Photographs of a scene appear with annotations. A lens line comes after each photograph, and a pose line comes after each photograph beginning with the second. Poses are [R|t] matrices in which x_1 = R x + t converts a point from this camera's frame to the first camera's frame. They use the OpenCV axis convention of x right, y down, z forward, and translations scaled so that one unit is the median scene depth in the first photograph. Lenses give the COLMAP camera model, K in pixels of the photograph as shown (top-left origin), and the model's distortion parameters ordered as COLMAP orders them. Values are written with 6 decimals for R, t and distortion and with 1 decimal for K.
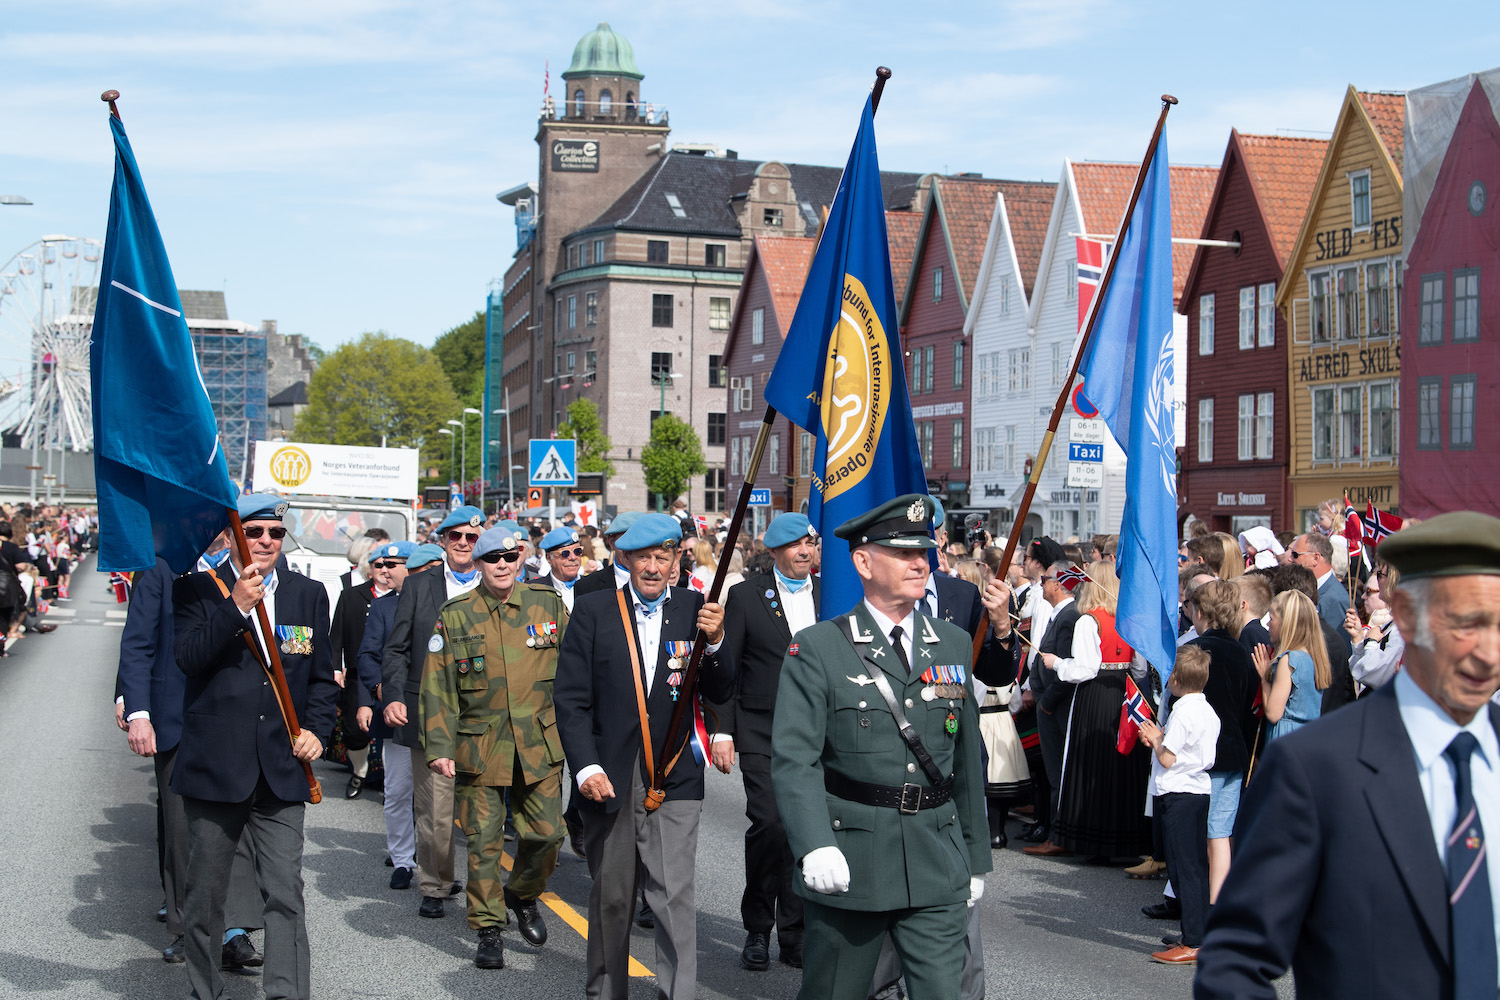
lens RADIAL K [[3354.1, 0, 745.7], [0, 3354.1, 500.9], [0, 0, 1]] dist [0.121633, 0.000000]
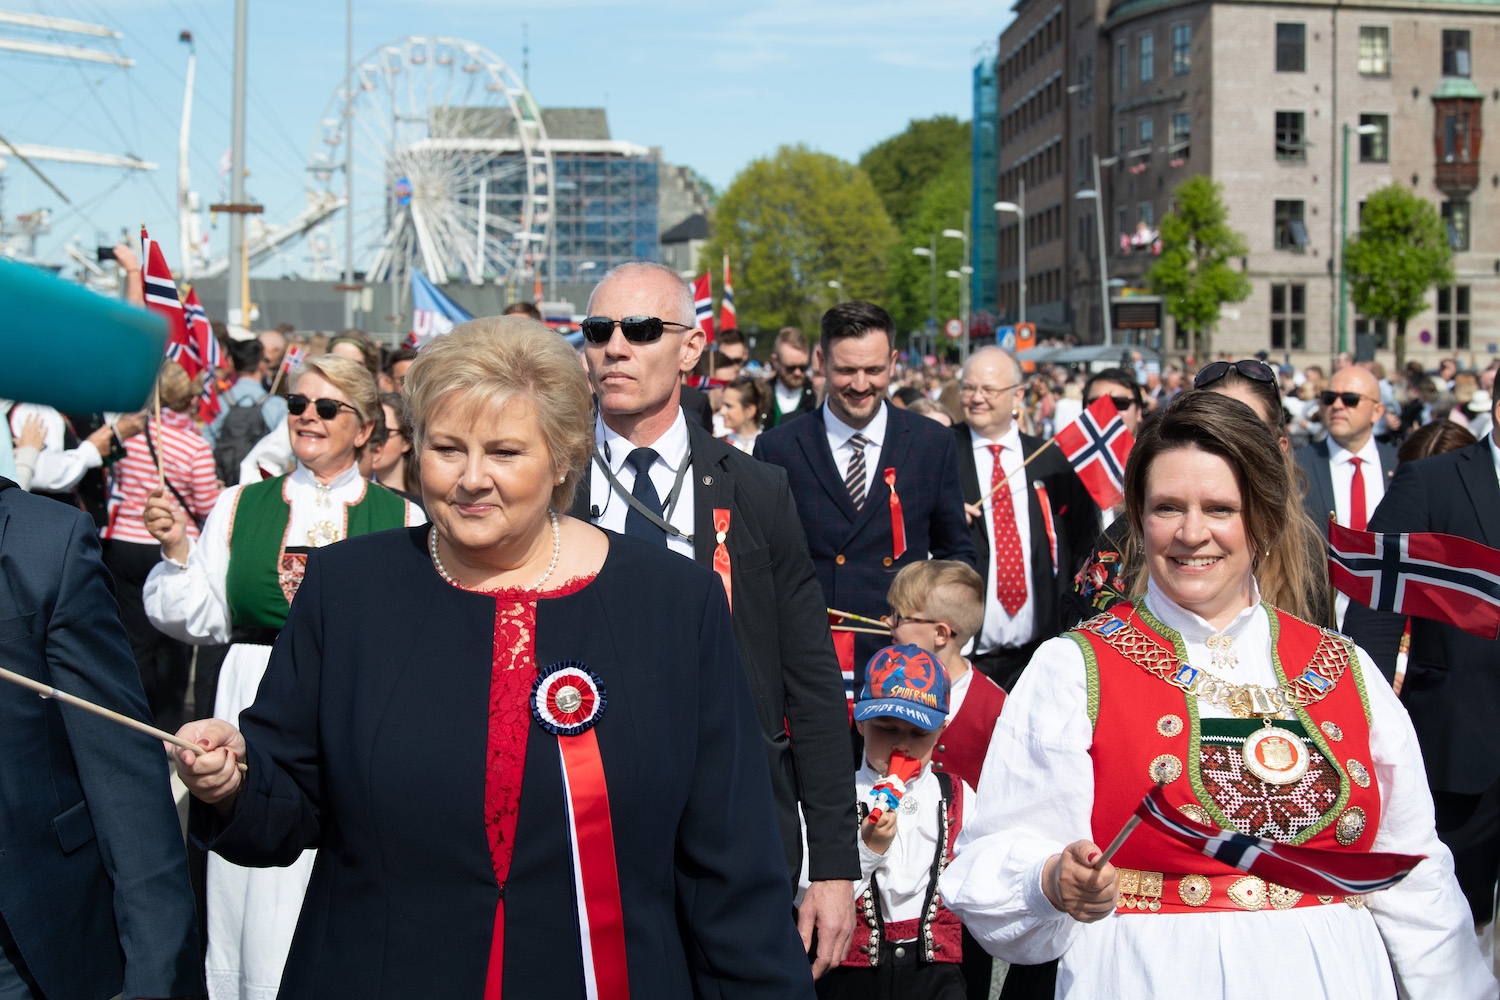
lens RADIAL K [[3354.1, 0, 755.4], [0, 3354.1, 486.7], [0, 0, 1]] dist [0.121633, 0.000000]
pose [[0.994305, -0.016056, -0.105353, -0.049150], [0.020208, 0.999056, 0.038464, 0.001745], [0.104636, -0.040374, 0.993691, 0.261408]]
